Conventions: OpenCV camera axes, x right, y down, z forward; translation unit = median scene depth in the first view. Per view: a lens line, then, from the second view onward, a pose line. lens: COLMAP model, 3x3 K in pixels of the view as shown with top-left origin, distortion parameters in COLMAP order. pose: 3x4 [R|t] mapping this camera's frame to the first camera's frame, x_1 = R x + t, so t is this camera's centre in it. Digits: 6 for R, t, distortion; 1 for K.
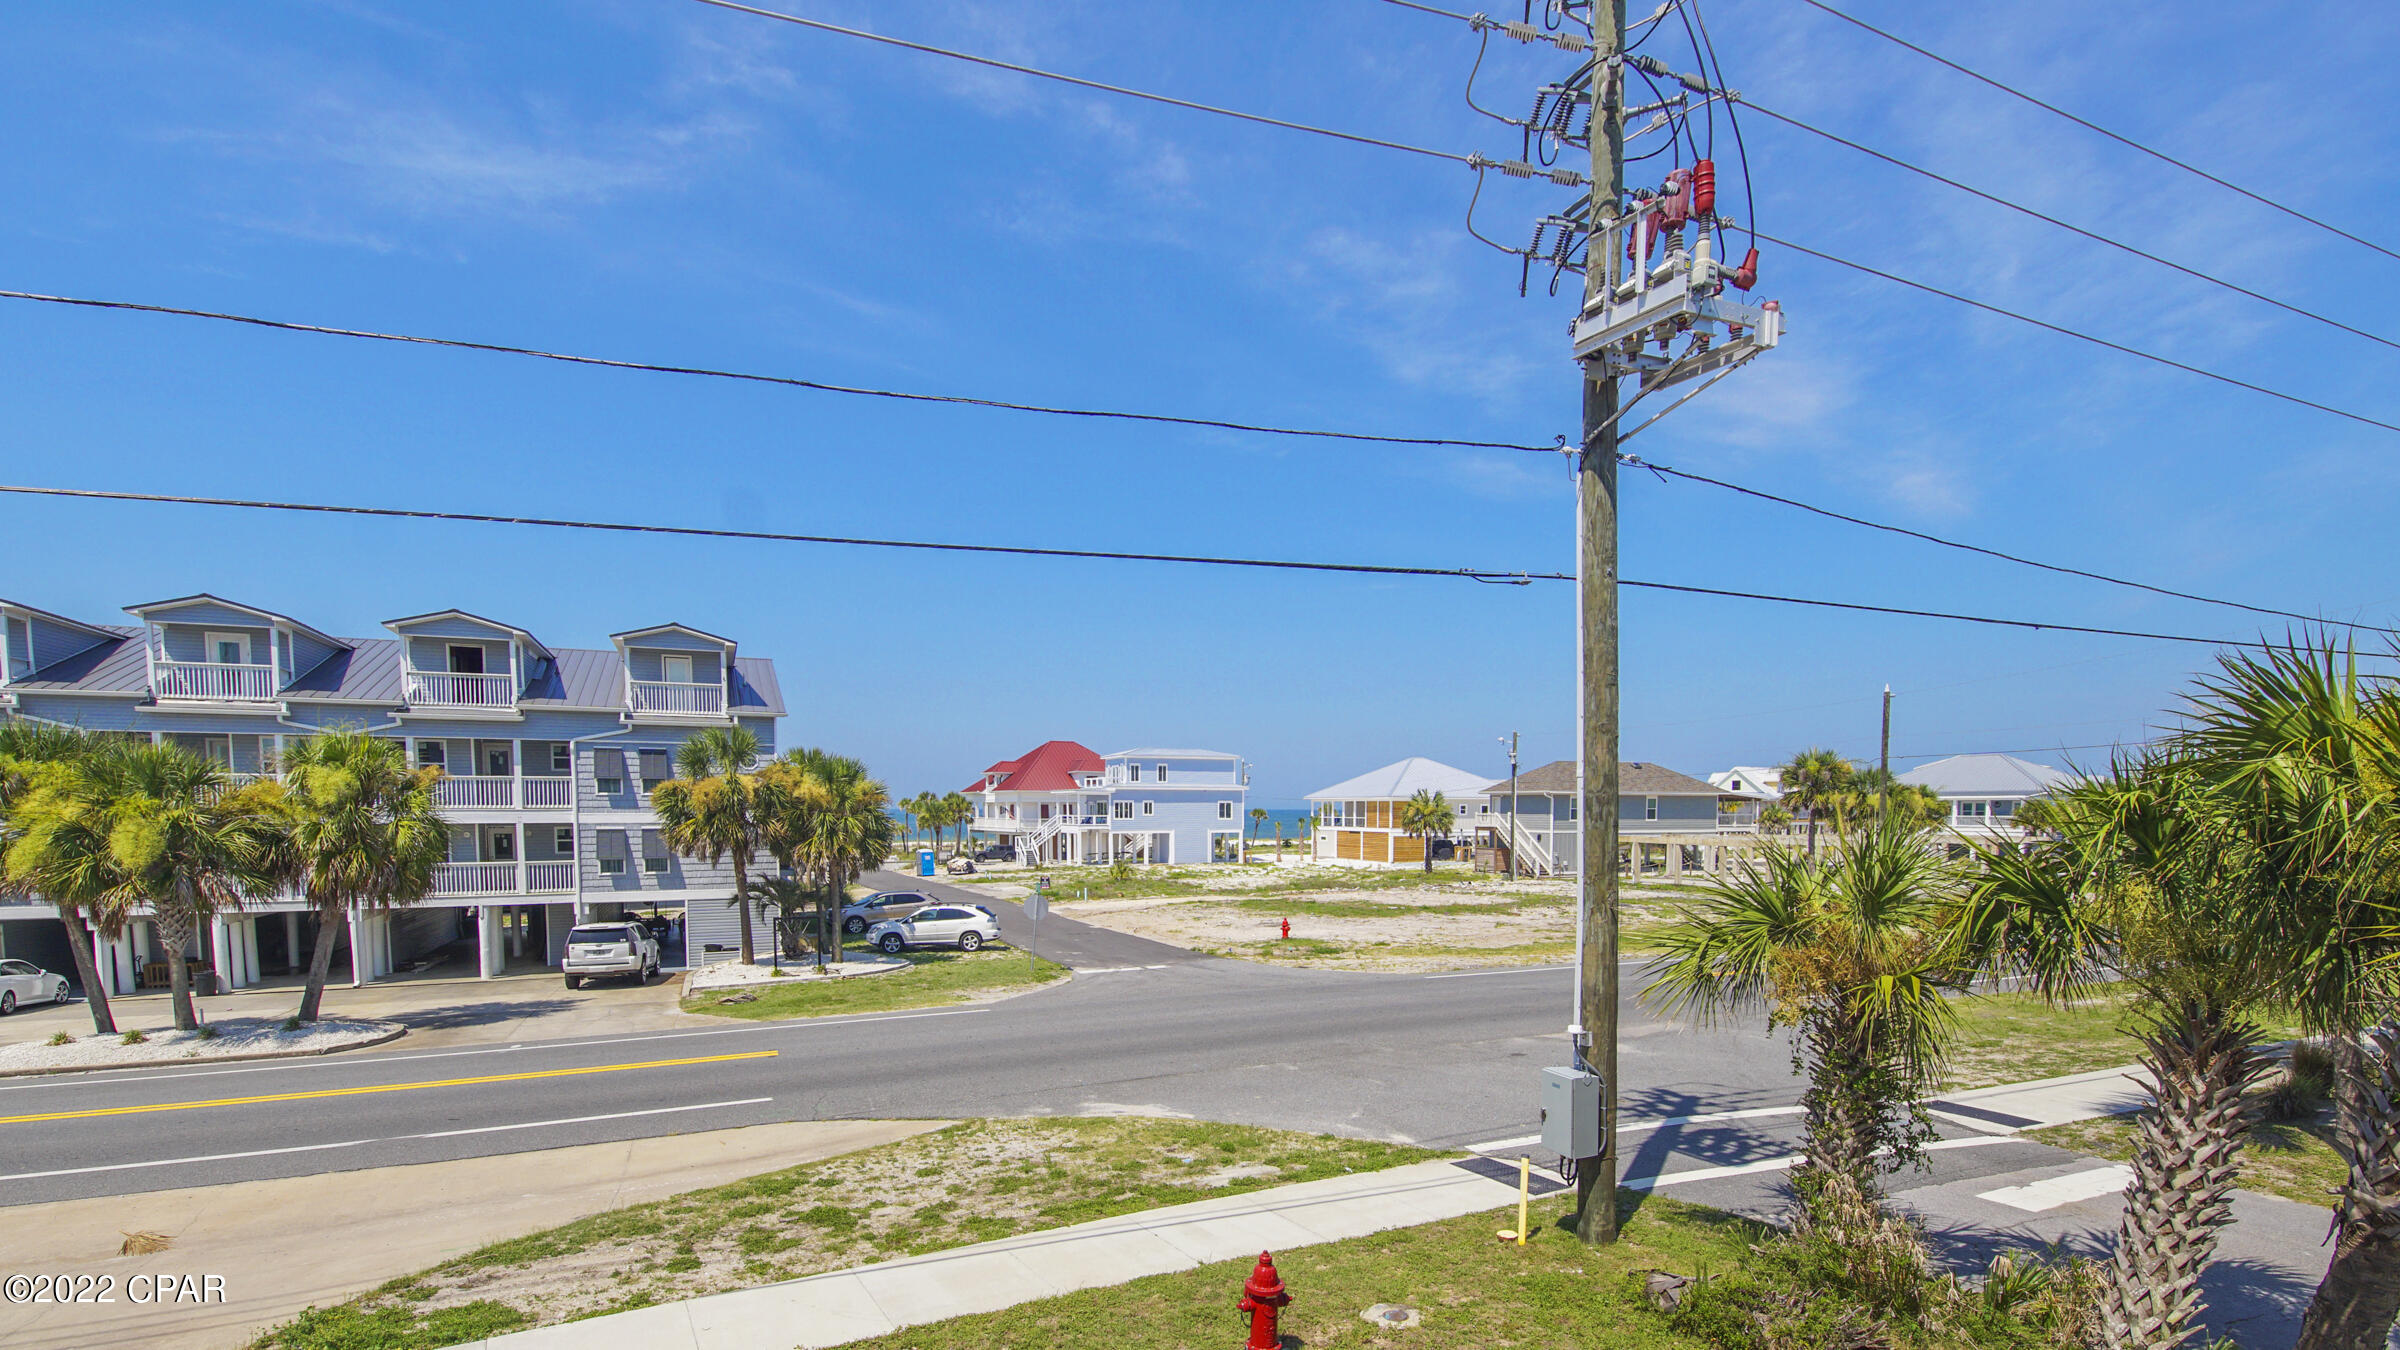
lens RADIAL K [[1093.1, 0, 1199.5], [0, 1093.1, 871.5], [0, 0, 1]] dist [0.019809, -0.000384]
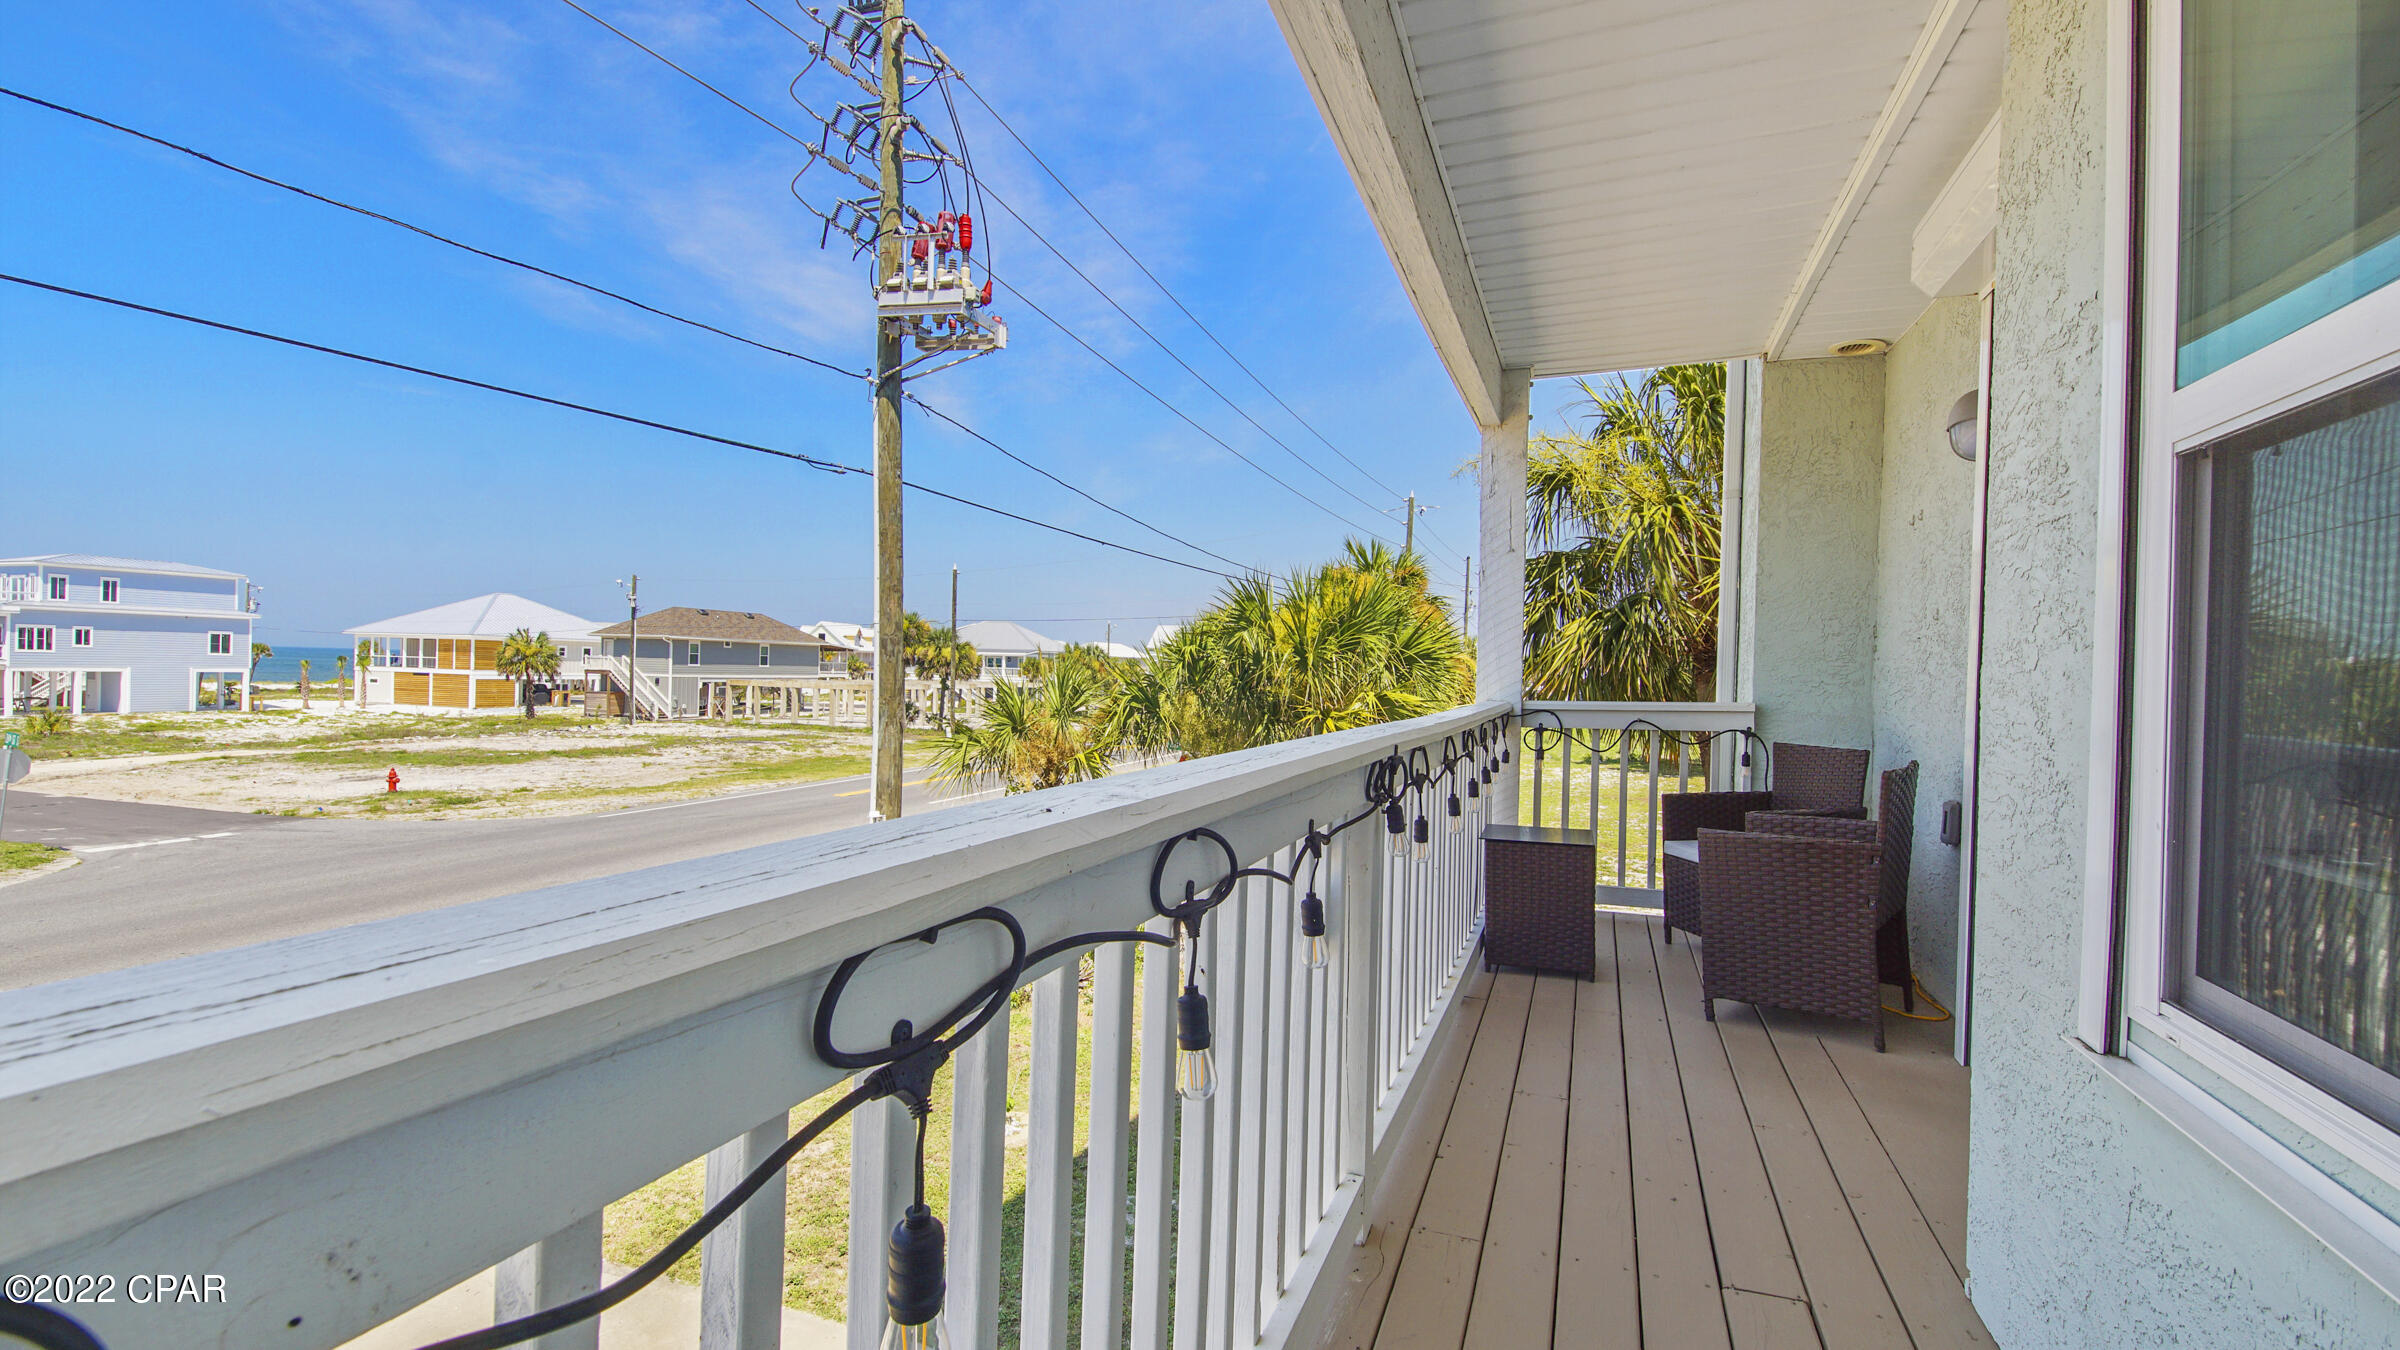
lens RADIAL K [[1149.8, 0, 1186.5], [0, 1149.8, 677.3], [0, 0, 1]] dist [0.015910, -0.001192]
pose [[0.669003, 0.012597, 0.743153, -0.161679], [0.020016, 0.999188, -0.034956, 0.013132], [-0.742990, 0.038261, 0.668208, -0.077106]]
